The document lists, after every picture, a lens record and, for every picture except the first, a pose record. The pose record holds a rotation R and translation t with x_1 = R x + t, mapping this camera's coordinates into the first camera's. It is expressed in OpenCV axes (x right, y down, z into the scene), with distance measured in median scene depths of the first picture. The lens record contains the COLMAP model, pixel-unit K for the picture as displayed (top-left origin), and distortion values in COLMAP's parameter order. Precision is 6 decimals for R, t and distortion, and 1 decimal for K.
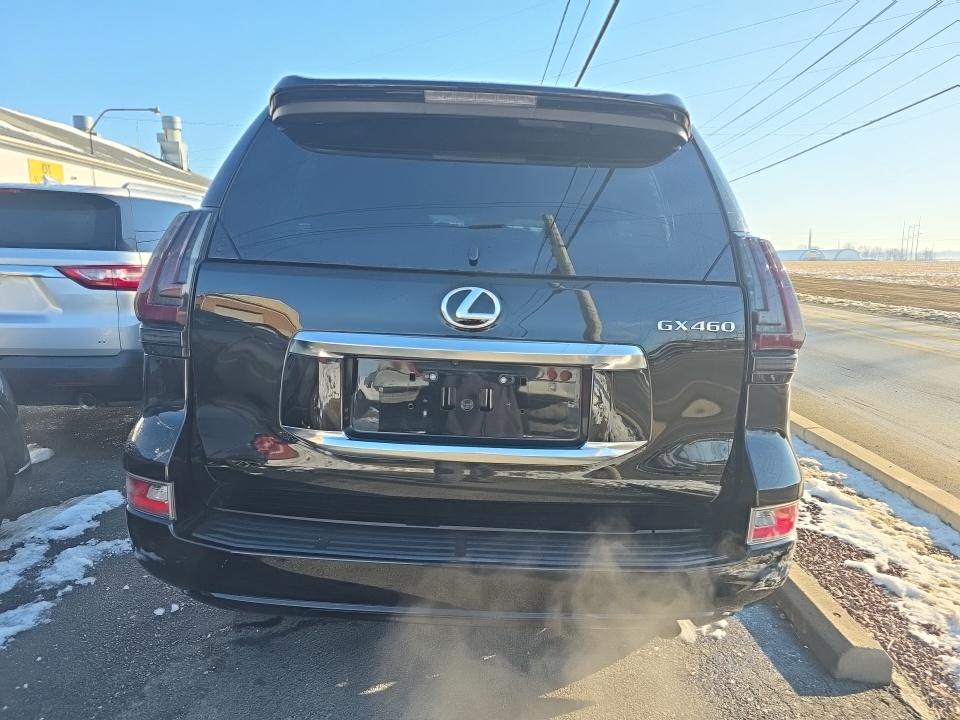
lens RADIAL K [[654.8, 0, 484.2], [0, 654.8, 360.3], [0, 0, 1]] dist [0.039176, -0.017227]
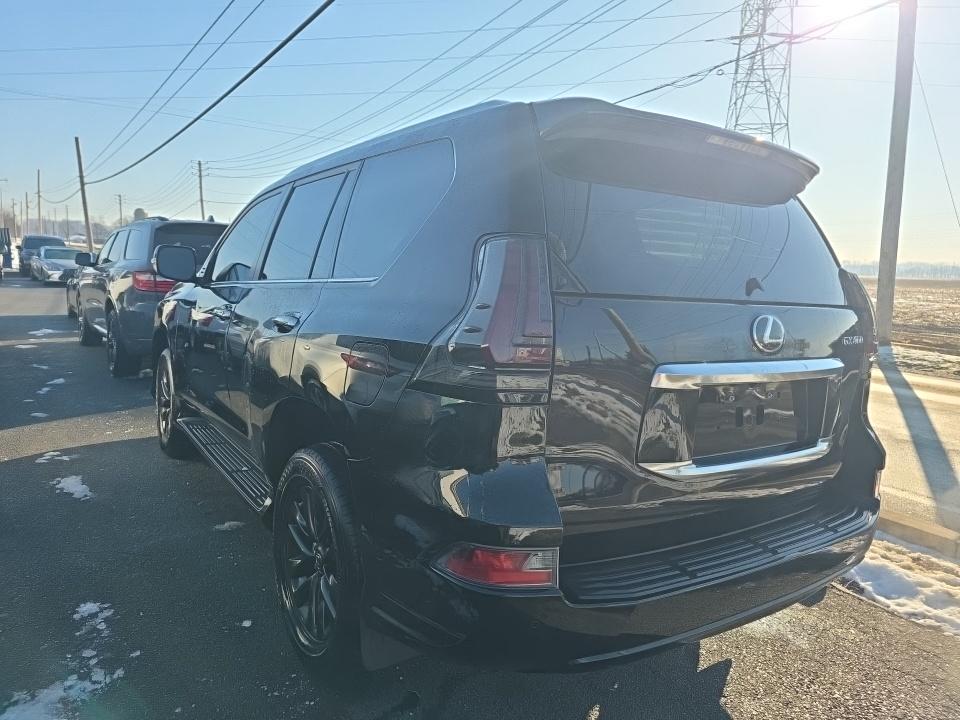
lens RADIAL K [[654.8, 0, 477.2], [0, 654.8, 359.3], [0, 0, 1]] dist [0.039176, -0.017227]
pose [[0.825519, -0.066840, 0.560403, -1.037415], [0.066207, 0.997575, 0.021453, -0.090661], [-0.560478, 0.019392, 0.827942, 0.329752]]
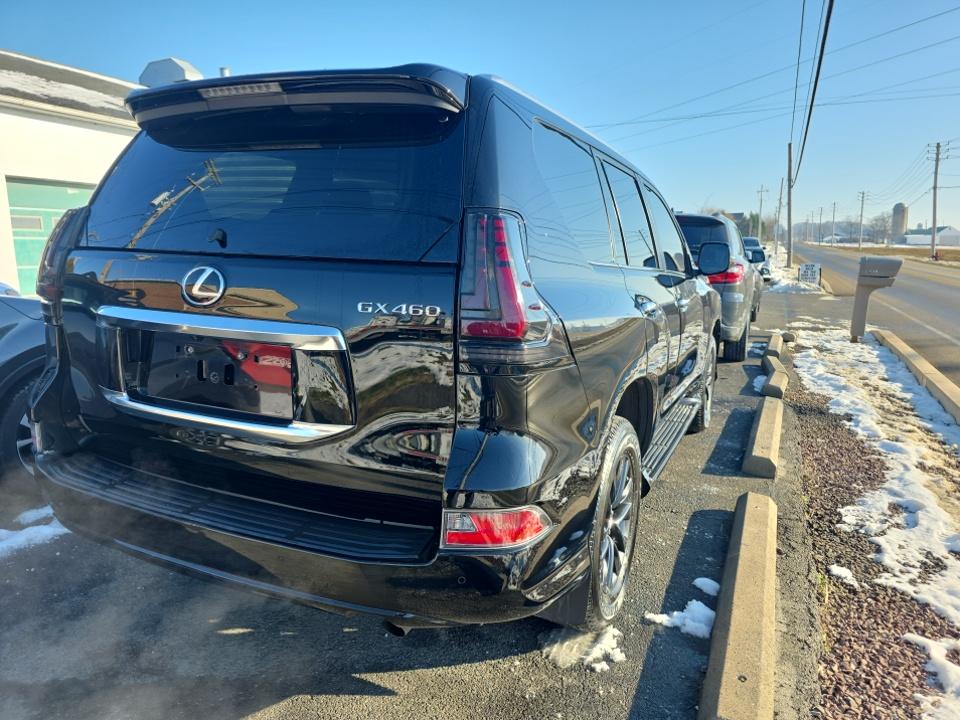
lens RADIAL K [[654.8, 0, 481.8], [0, 654.8, 359.2], [0, 0, 1]] dist [0.039176, -0.017227]
pose [[0.910775, 0.054808, -0.409249, 0.820653], [-0.053344, 0.998464, 0.015001, -0.000659], [0.409442, 0.008168, 0.912299, 0.189811]]
